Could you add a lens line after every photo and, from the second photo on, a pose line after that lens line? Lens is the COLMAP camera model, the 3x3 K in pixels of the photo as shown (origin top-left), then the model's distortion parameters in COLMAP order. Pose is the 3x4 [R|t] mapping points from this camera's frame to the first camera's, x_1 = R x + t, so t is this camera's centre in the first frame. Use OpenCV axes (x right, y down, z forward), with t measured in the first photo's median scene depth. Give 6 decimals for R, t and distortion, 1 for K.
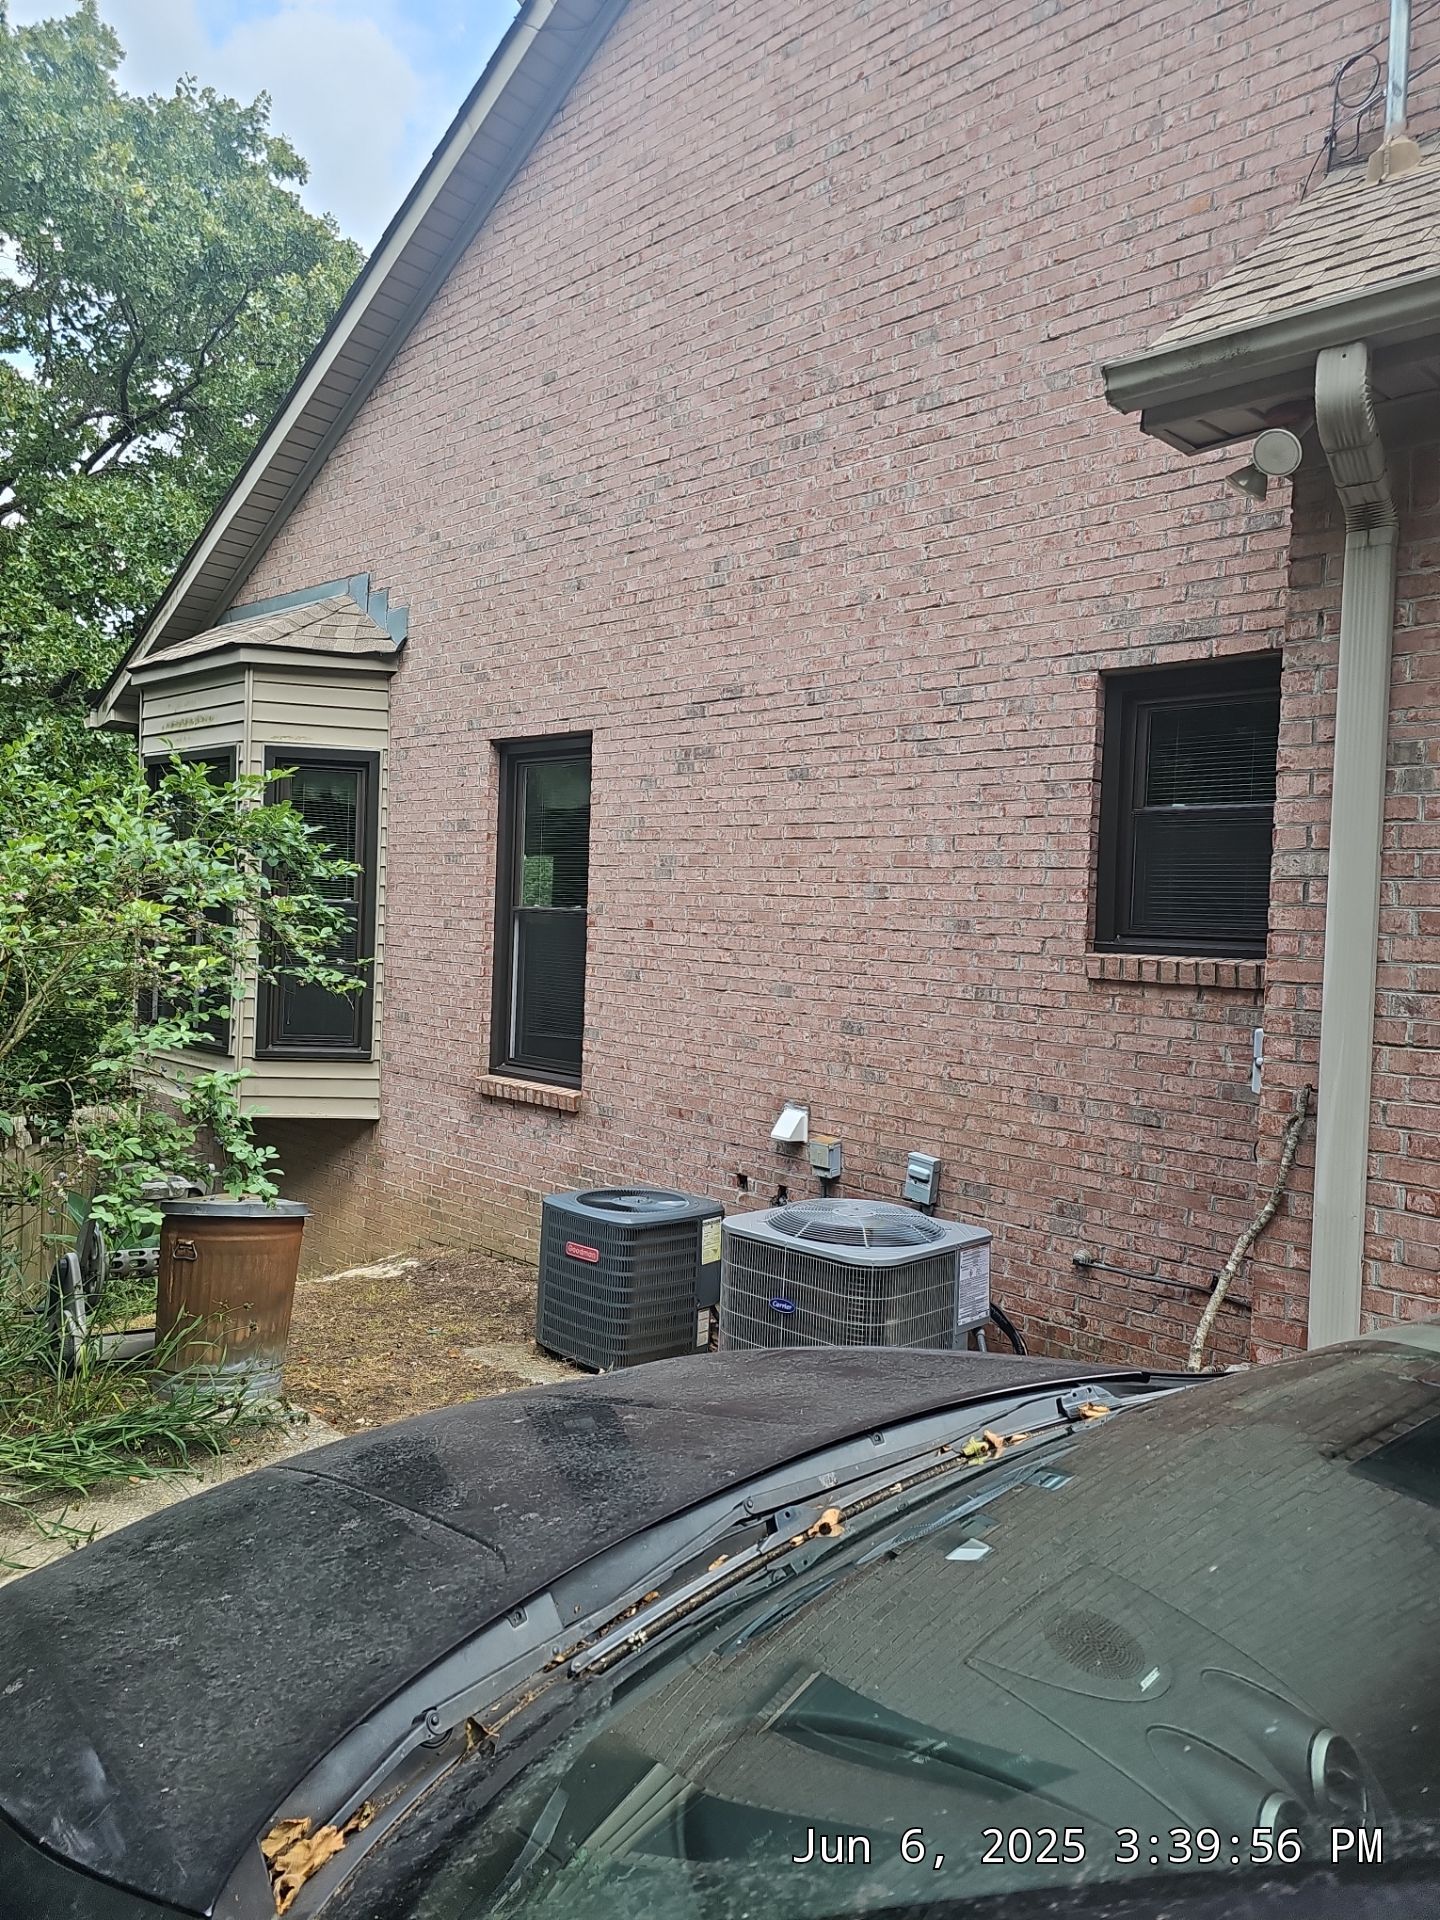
lens RADIAL K [[1264.5, 0, 720.0], [0, 1264.5, 960.0], [0, 0, 1]] dist [0.012866, -0.004890]
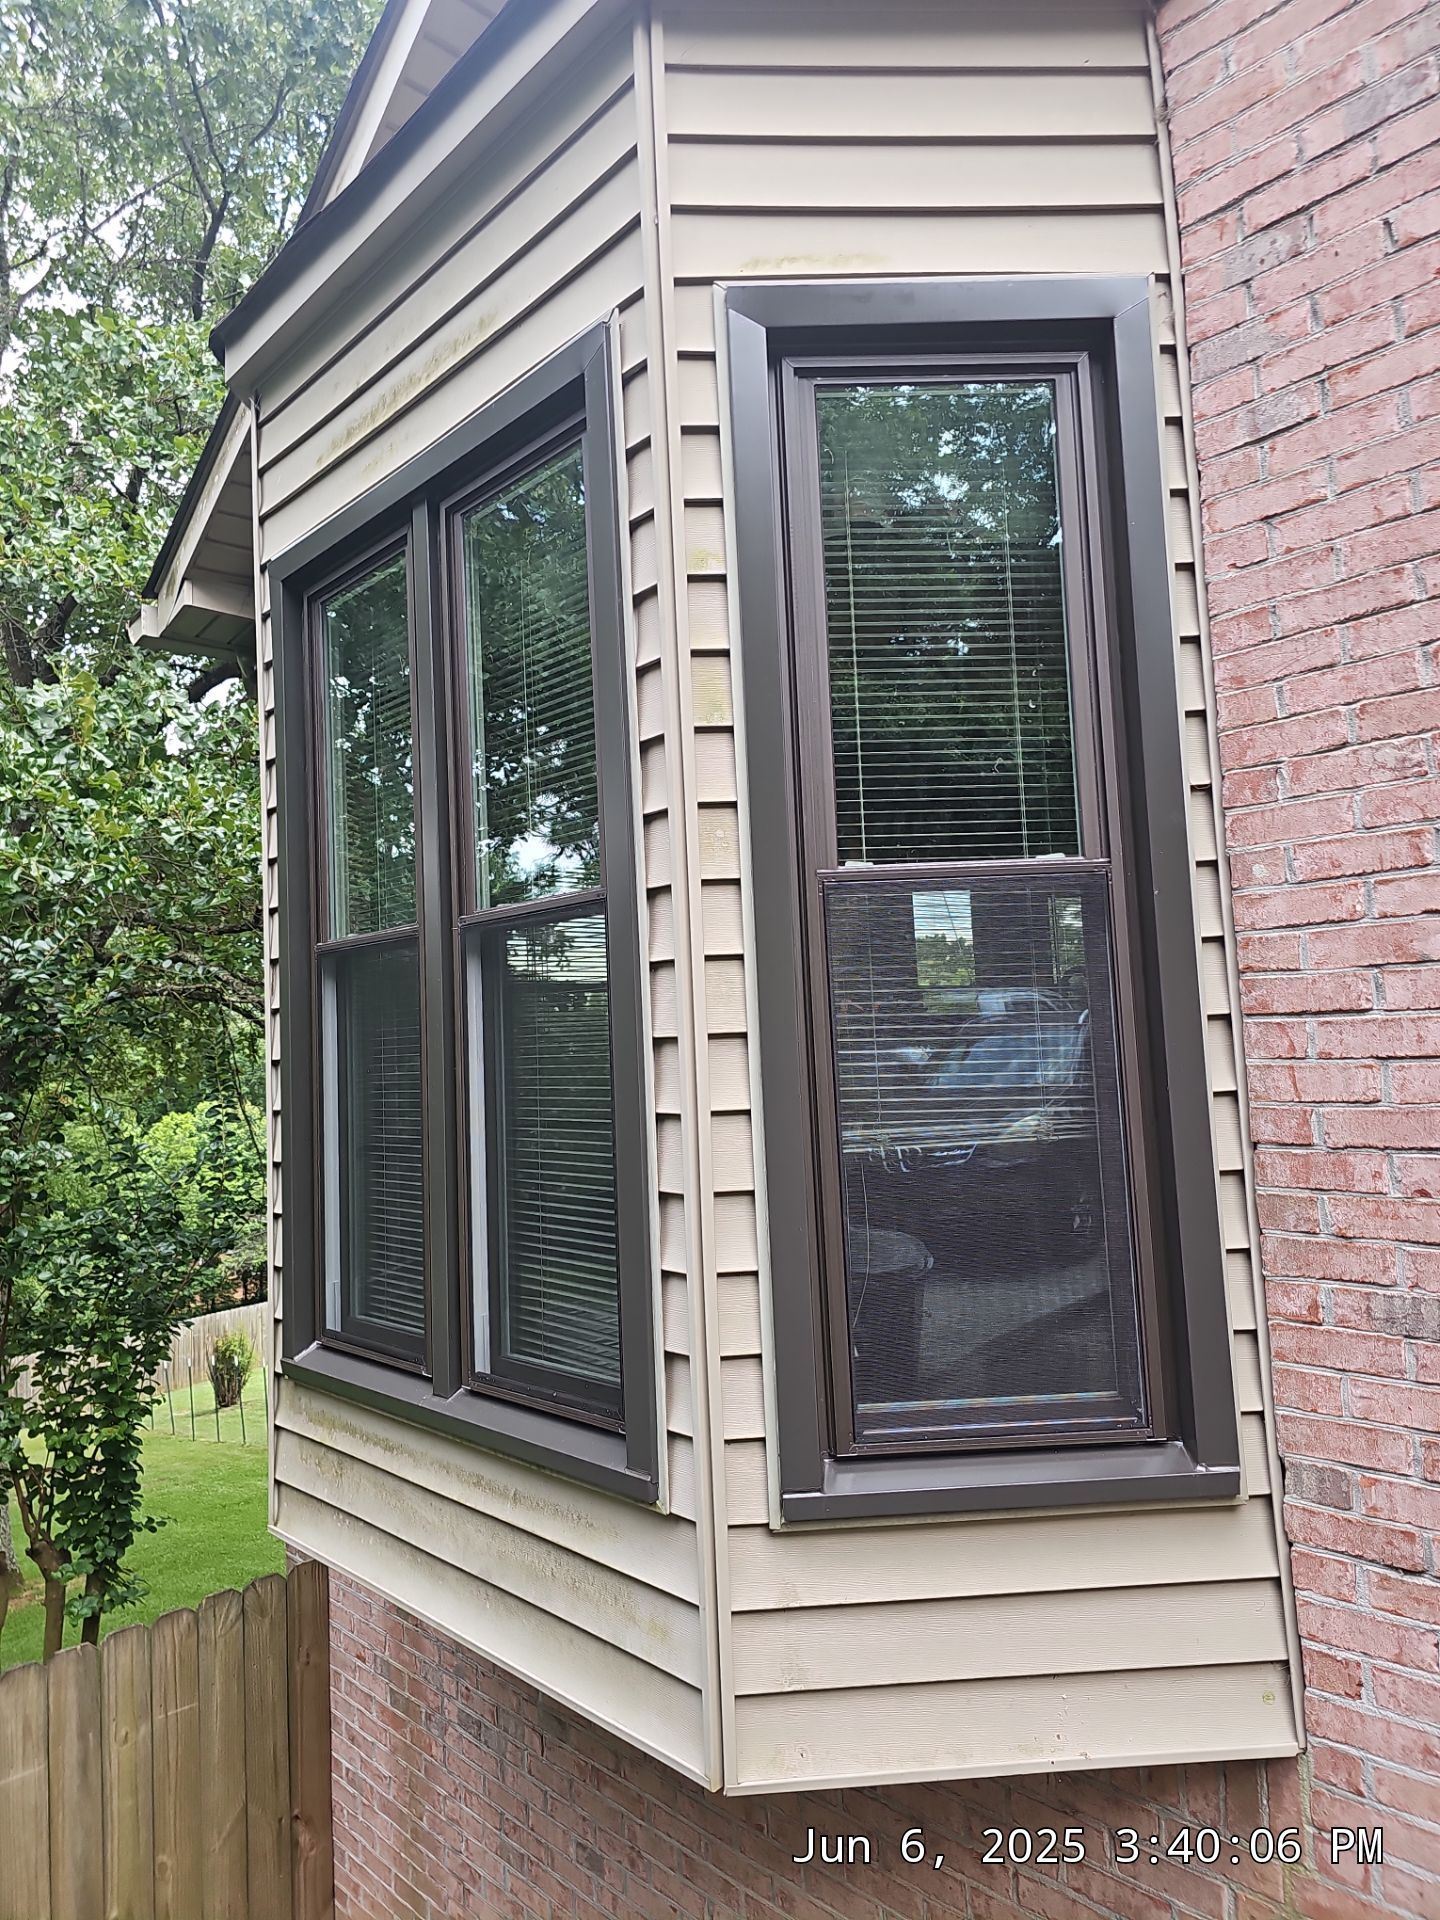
lens RADIAL K [[1264.5, 0, 720.0], [0, 1264.5, 960.0], [0, 0, 1]] dist [0.012866, -0.004890]
pose [[0.994097, -0.084511, -0.068037, -0.347533], [0.076779, 0.991051, -0.109193, -0.003404], [0.076656, 0.103324, 0.991689, 0.742557]]
